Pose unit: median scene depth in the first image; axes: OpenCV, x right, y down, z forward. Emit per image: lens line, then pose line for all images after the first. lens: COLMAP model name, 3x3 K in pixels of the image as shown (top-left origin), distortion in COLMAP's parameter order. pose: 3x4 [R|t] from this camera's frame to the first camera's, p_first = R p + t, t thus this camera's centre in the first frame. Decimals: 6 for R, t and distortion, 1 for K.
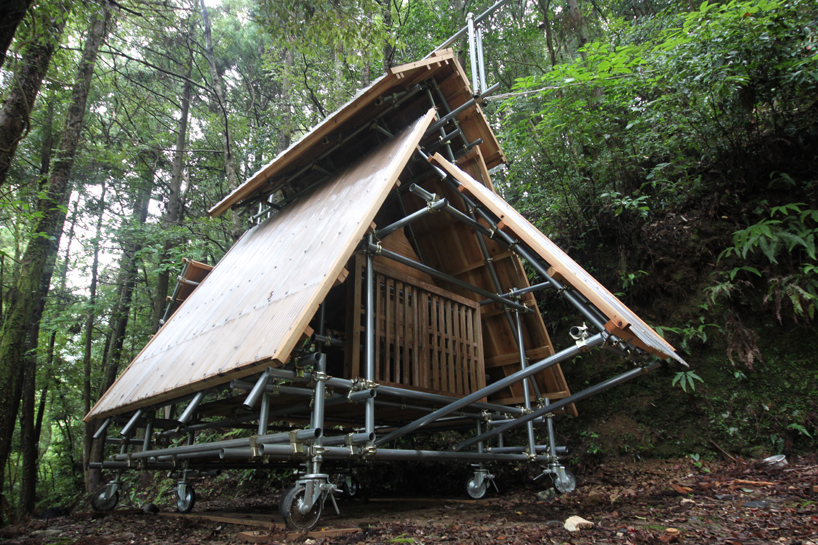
lens RADIAL K [[459.0, 0, 410.9], [0, 459.0, 277.0], [0, 0, 1]] dist [0.039425, -0.039862]
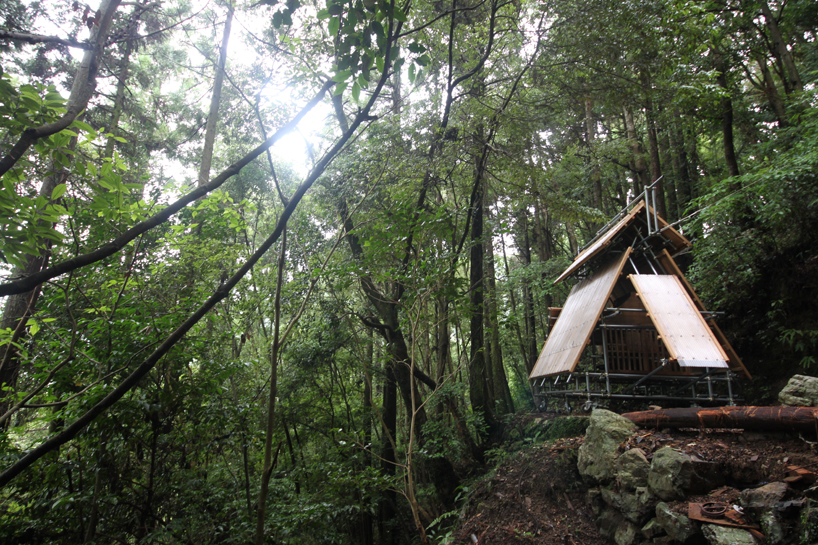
lens RADIAL K [[459.0, 0, 410.9], [0, 459.0, 277.0], [0, 0, 1]] dist [0.039425, -0.039862]
pose [[0.675245, -0.151291, -0.721911, 0.909369], [0.248419, 0.968205, 0.029453, -0.546217], [0.694502, -0.199224, 0.691359, -1.286960]]
